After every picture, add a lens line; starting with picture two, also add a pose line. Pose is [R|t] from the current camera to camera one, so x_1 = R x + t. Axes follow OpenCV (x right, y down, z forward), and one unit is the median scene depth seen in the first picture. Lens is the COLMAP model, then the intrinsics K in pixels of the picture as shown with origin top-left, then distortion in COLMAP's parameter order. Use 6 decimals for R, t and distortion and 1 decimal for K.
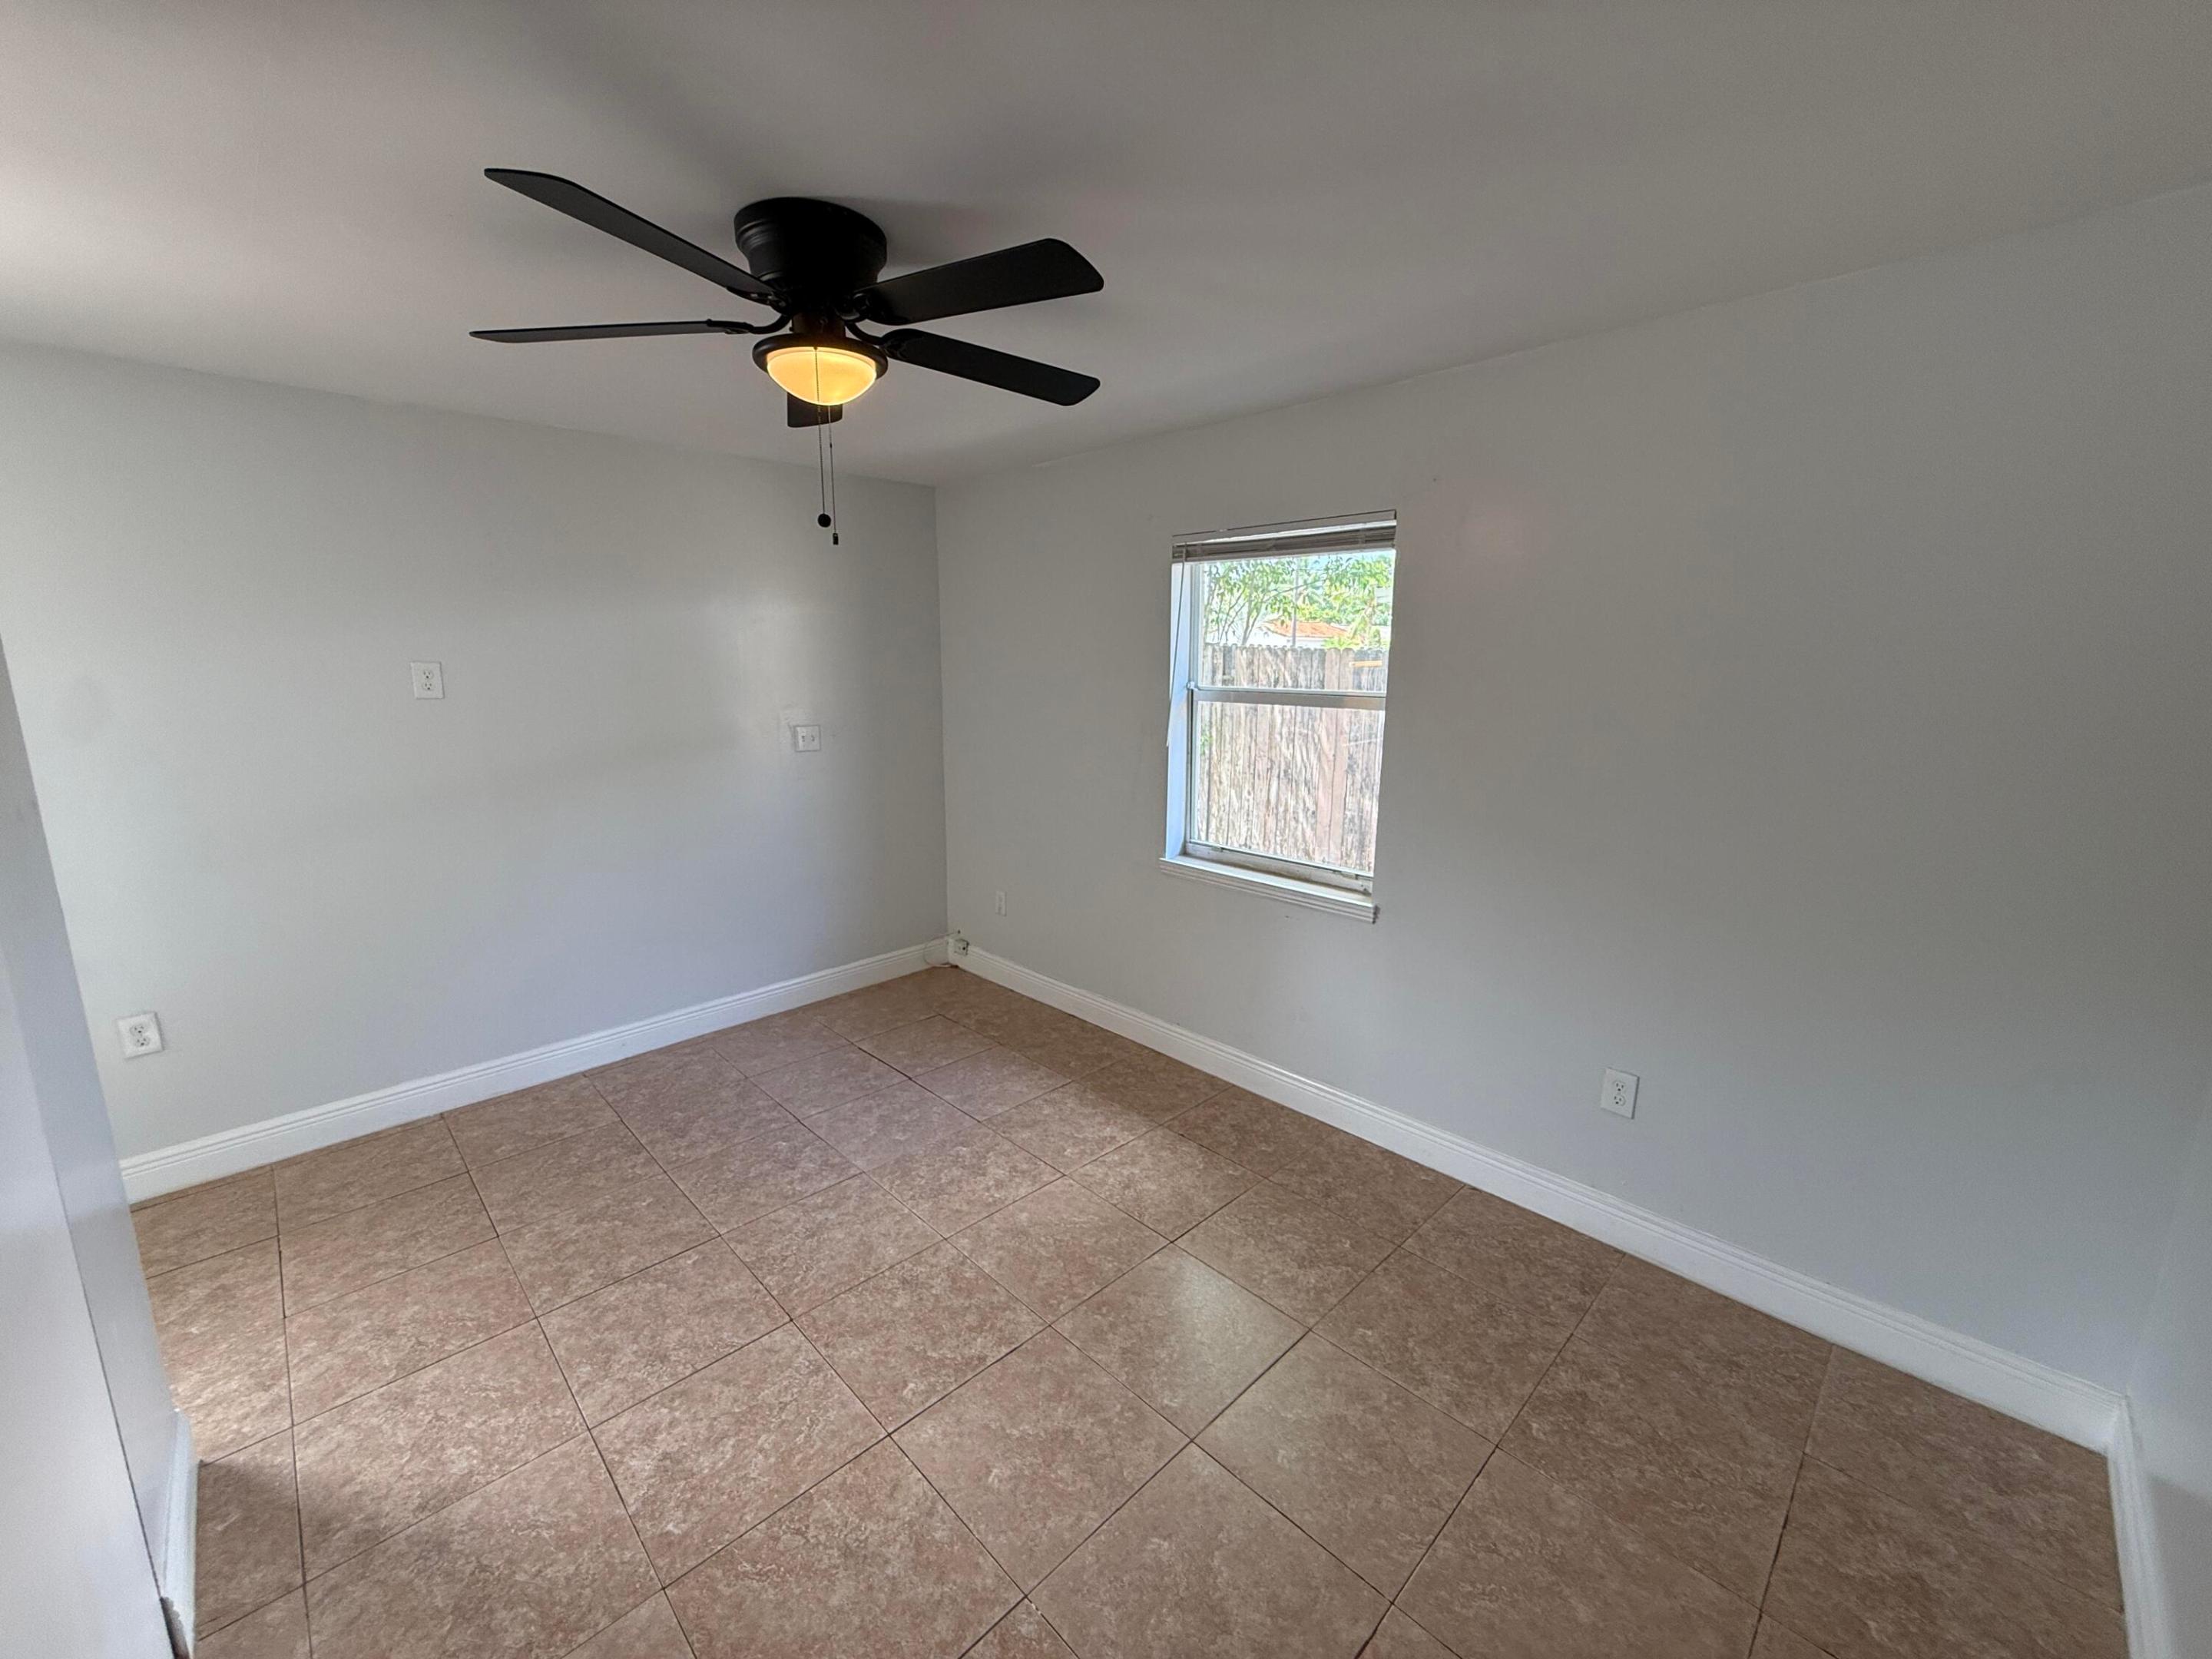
lens RADIAL K [[882.0, 0, 1100.2], [0, 882.0, 826.6], [0, 0, 1]] dist [0.001384, -0.000350]
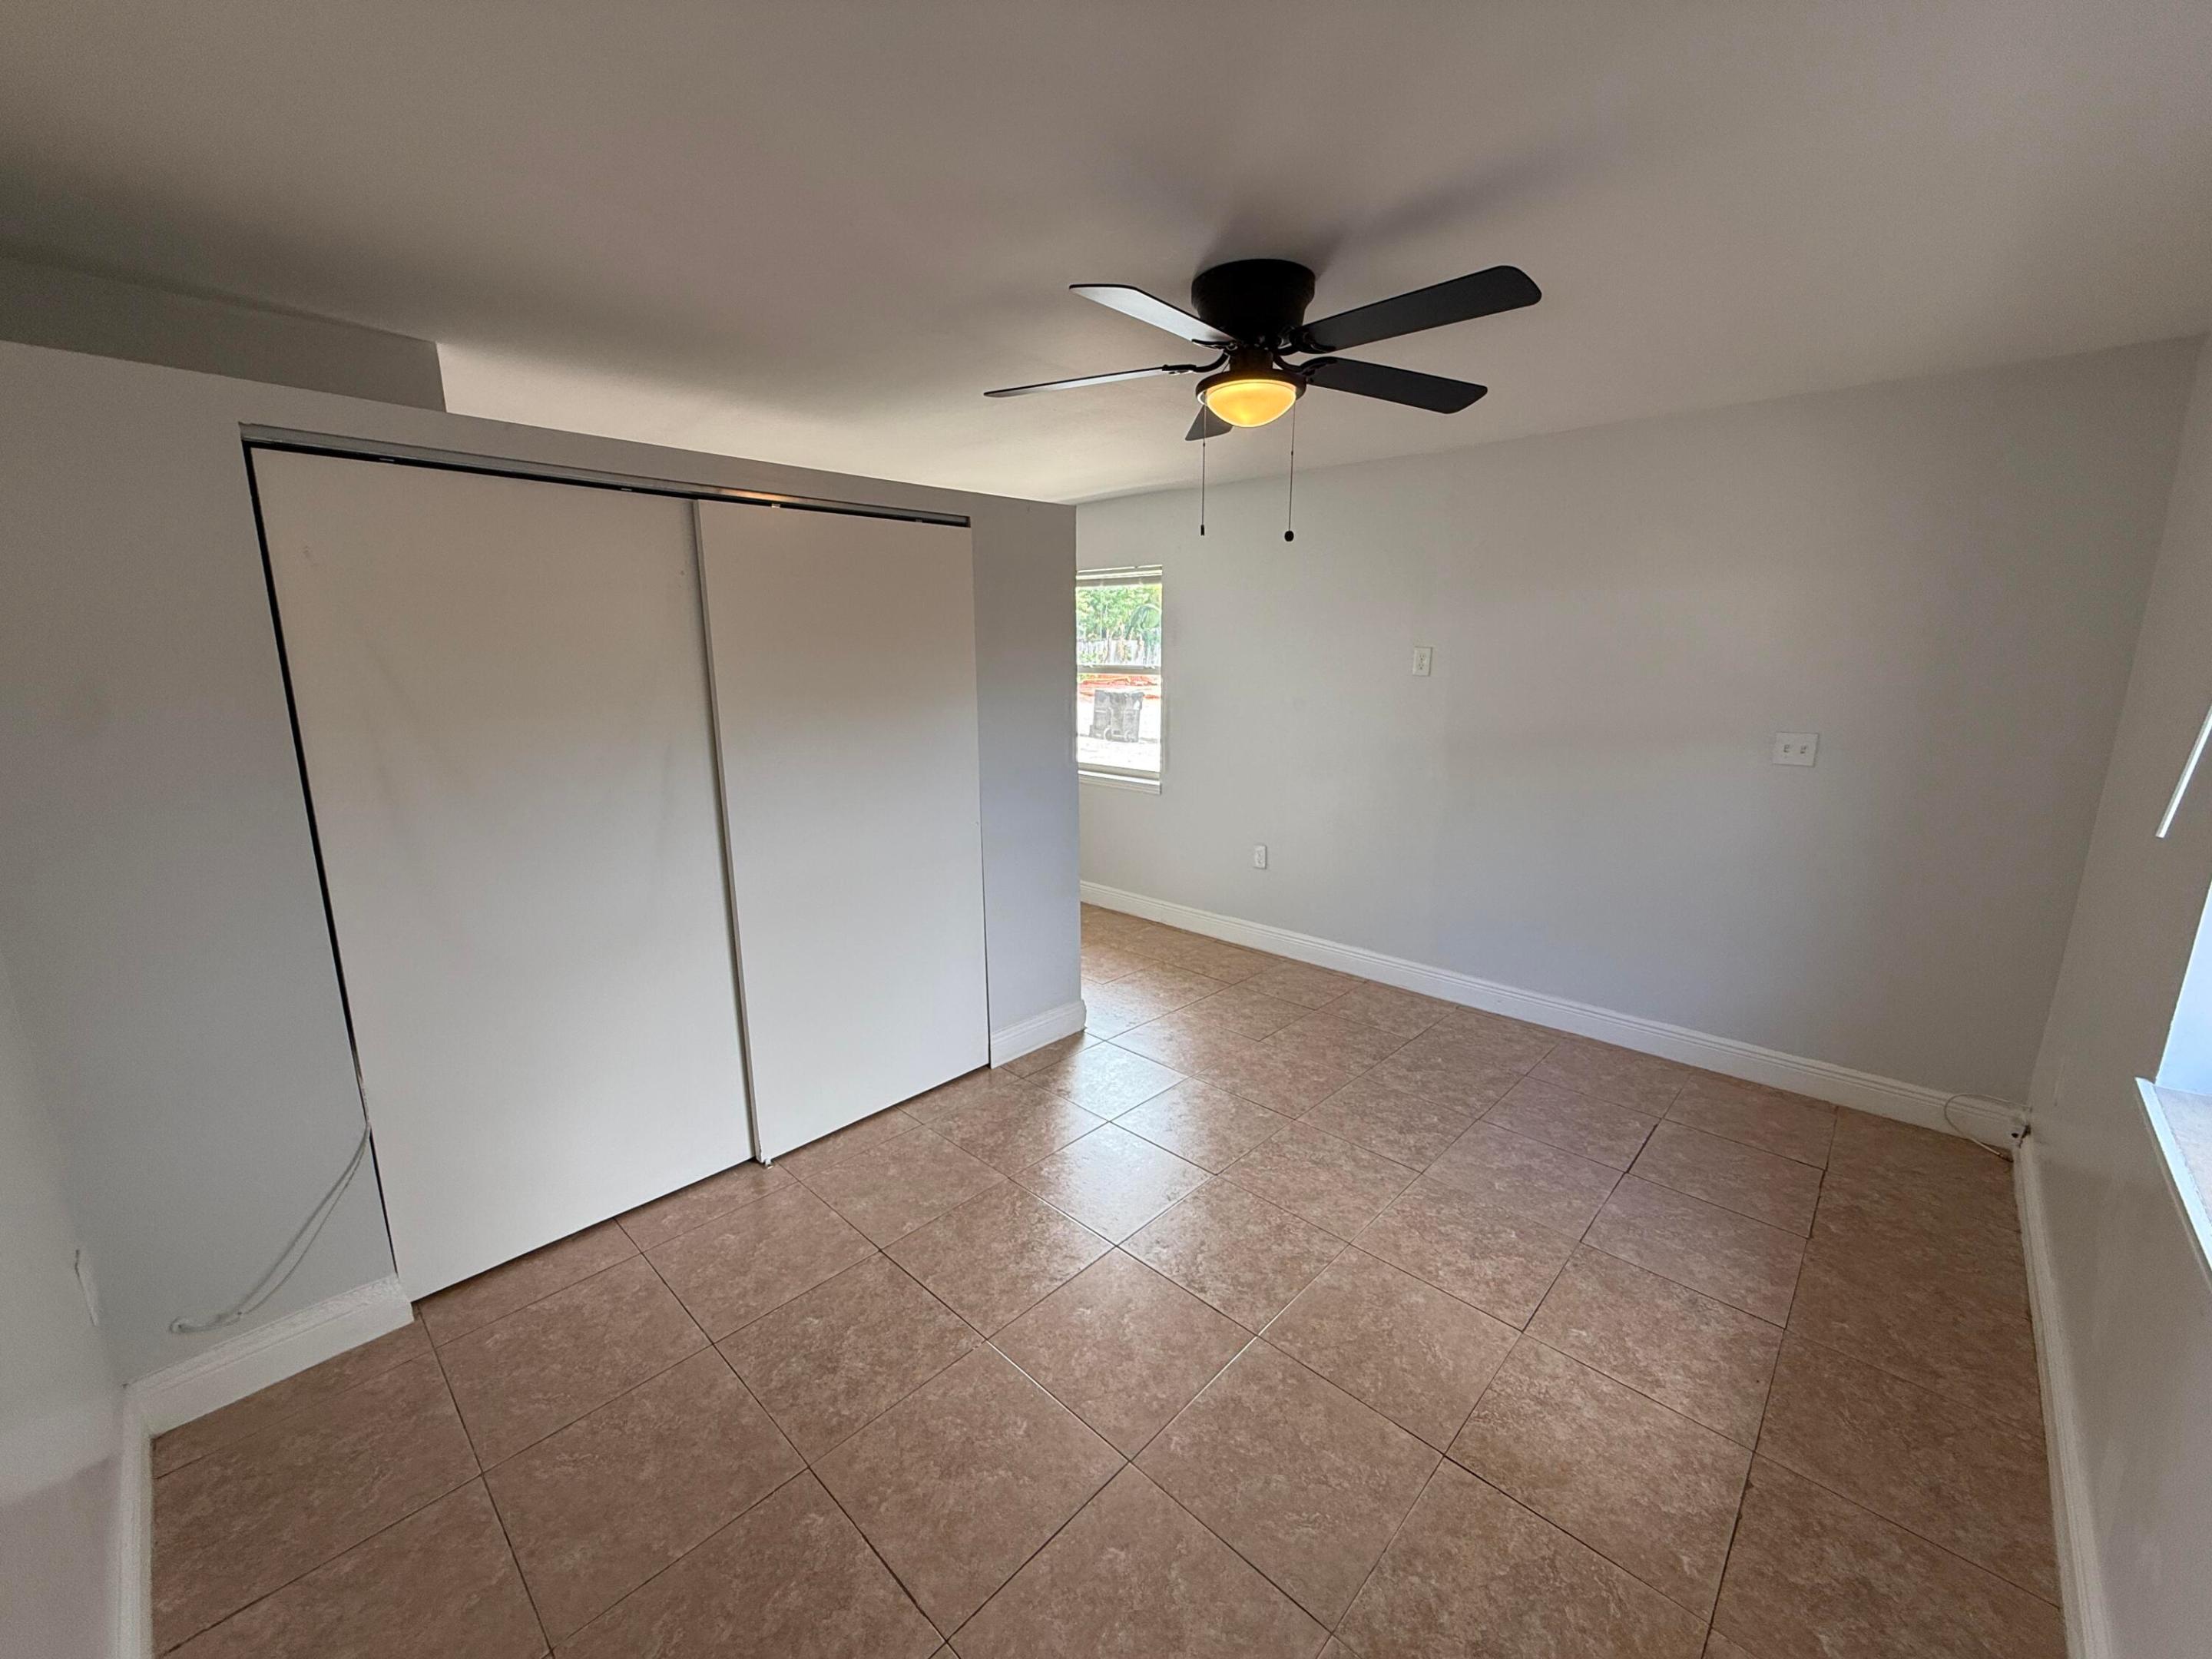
lens RADIAL K [[882.0, 0, 1100.2], [0, 882.0, 826.6], [0, 0, 1]] dist [0.001384, -0.000350]
pose [[0.034138, 0.200092, -0.979182, 0.580743], [-0.190599, 0.963075, 0.190156, -0.091417], [0.981074, 0.180140, 0.071015, 0.500517]]
